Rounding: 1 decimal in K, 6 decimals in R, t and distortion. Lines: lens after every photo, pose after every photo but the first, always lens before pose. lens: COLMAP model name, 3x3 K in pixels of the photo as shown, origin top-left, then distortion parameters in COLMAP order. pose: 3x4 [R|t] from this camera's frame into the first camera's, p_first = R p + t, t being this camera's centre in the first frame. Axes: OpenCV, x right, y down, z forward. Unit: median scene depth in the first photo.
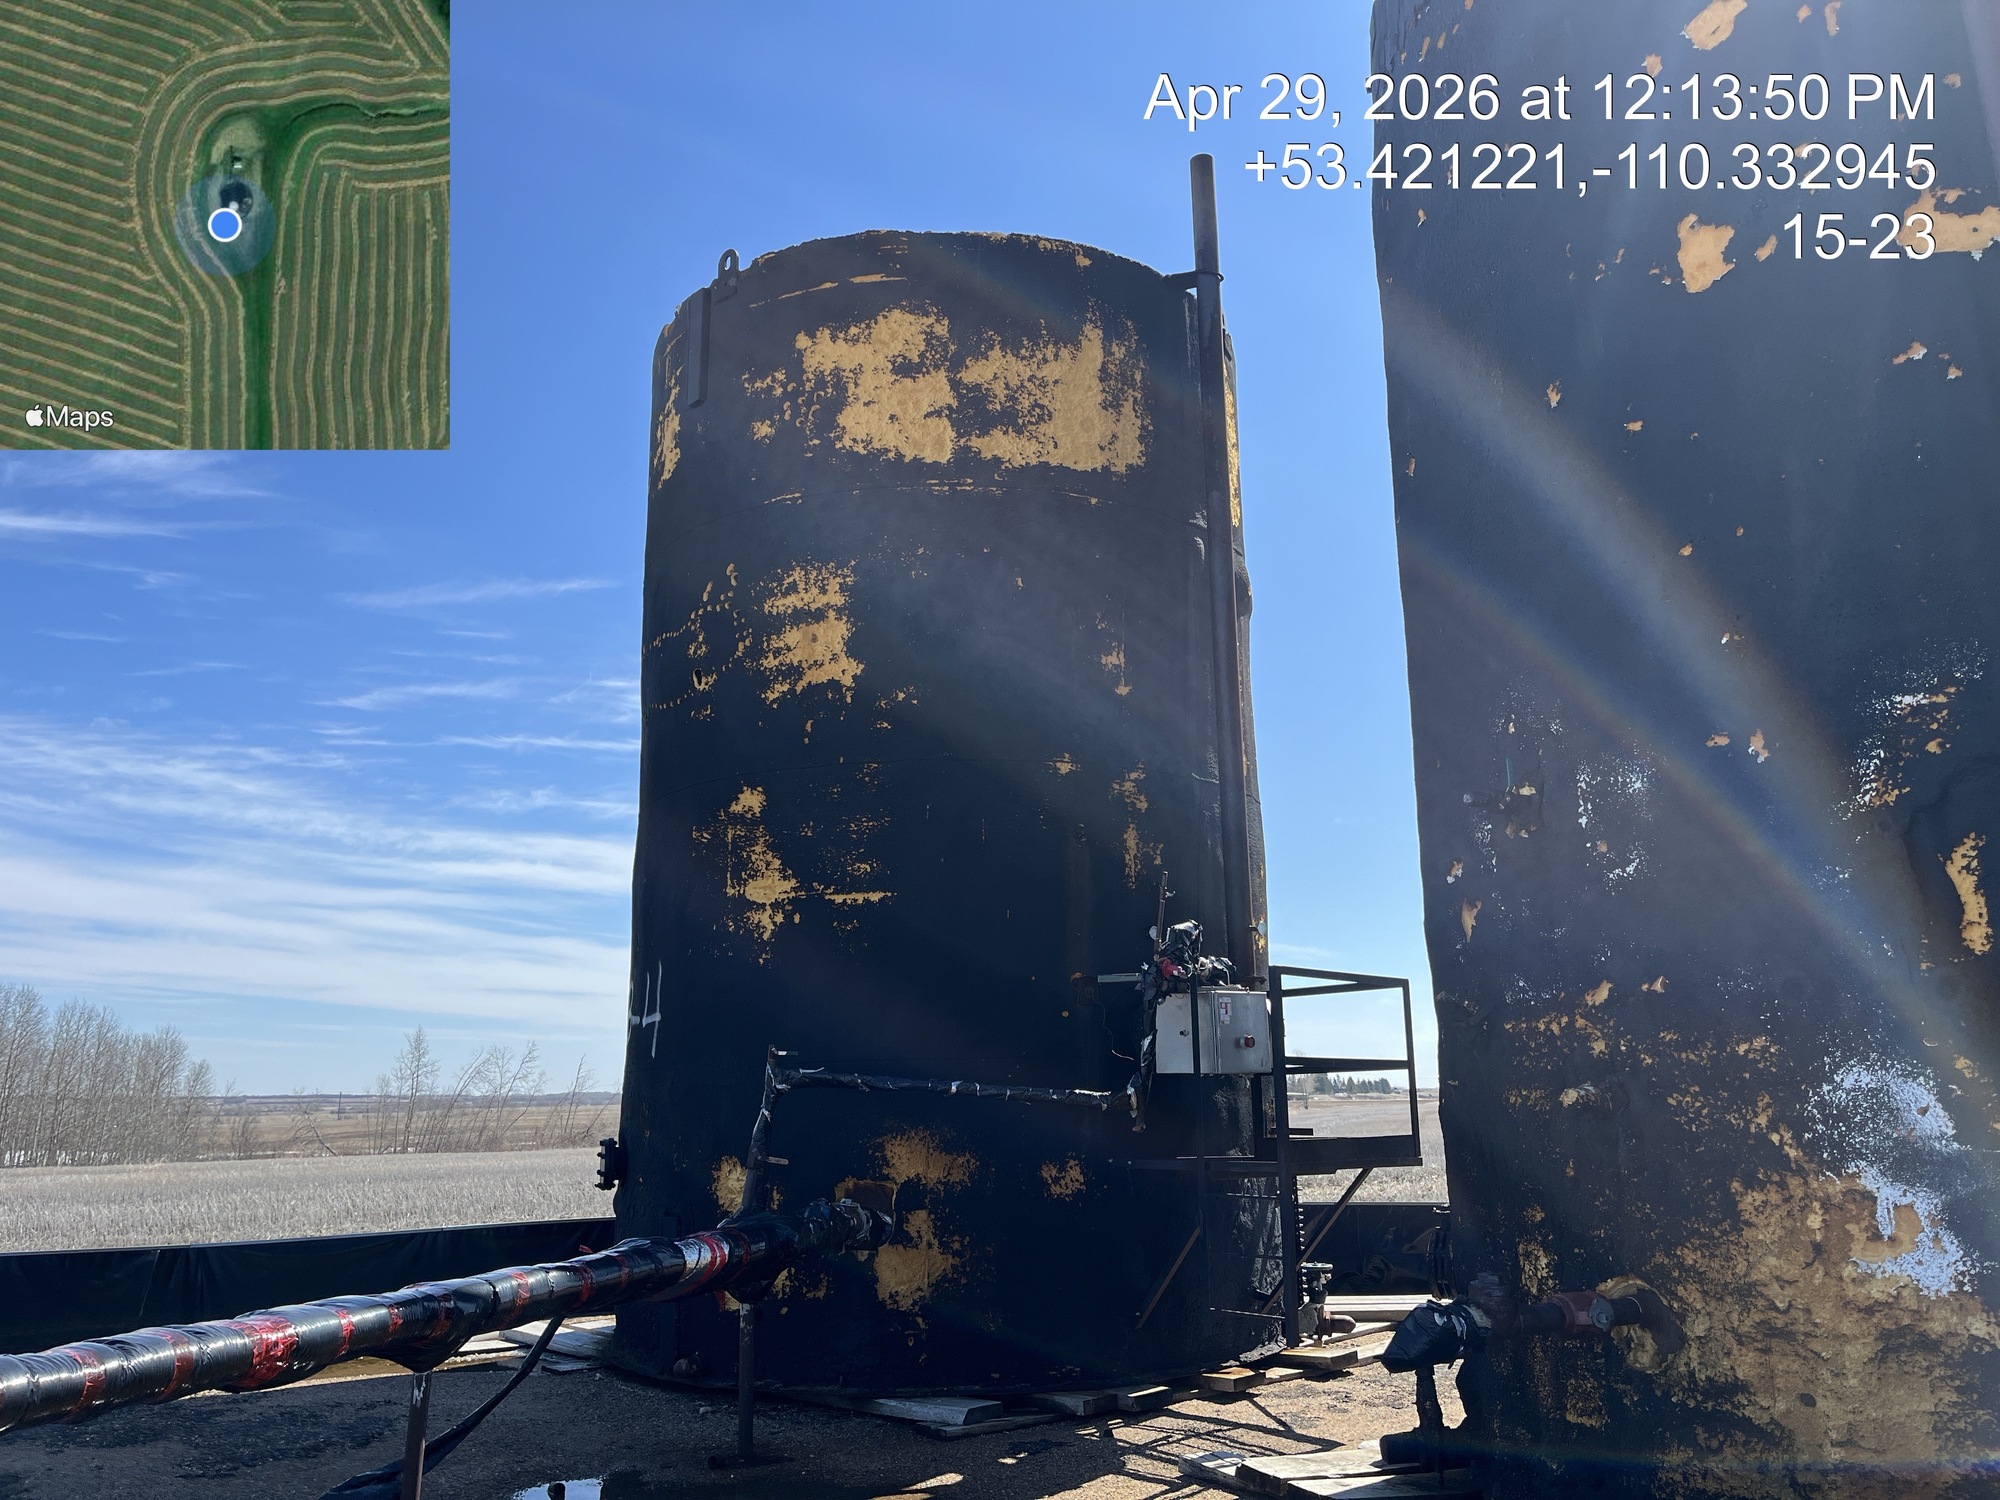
lens RADIAL K [[1509.0, 0, 1000.3], [0, 1509.0, 737.8], [0, 0, 1]] dist [0.089085, -0.132181]
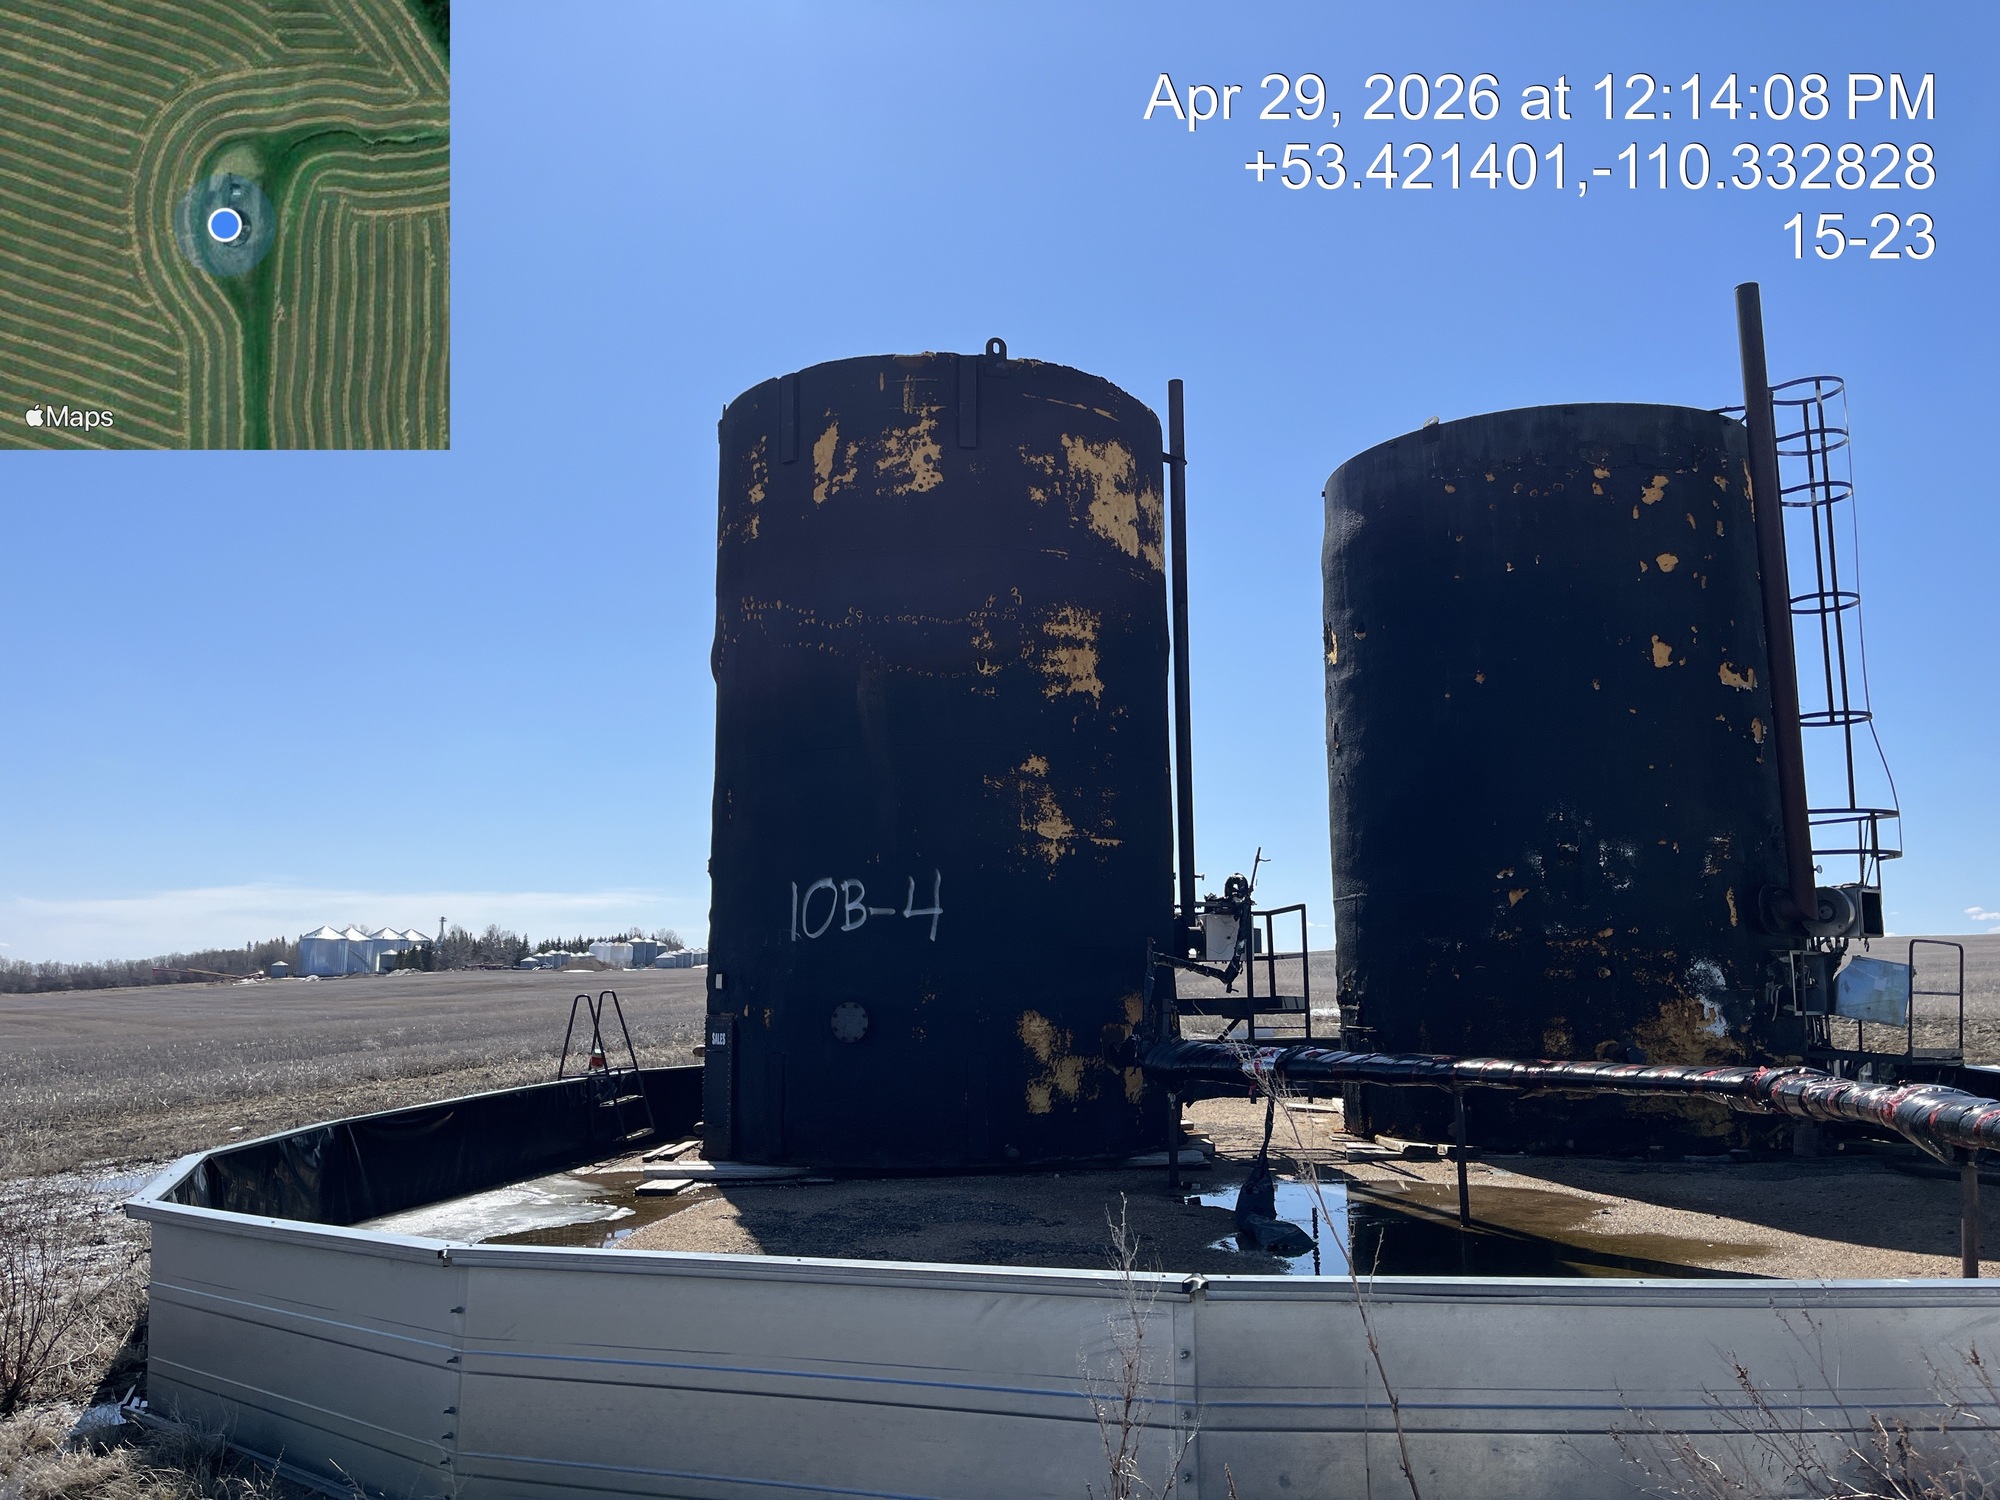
lens RADIAL K [[1509.0, 0, 1000.3], [0, 1509.0, 737.8], [0, 0, 1]] dist [0.089085, -0.132181]
pose [[0.584093, 0.133192, 0.800684, -1.319833], [-0.185917, 0.982173, -0.027757, 0.062103], [-0.790108, -0.132648, 0.598443, 0.183526]]
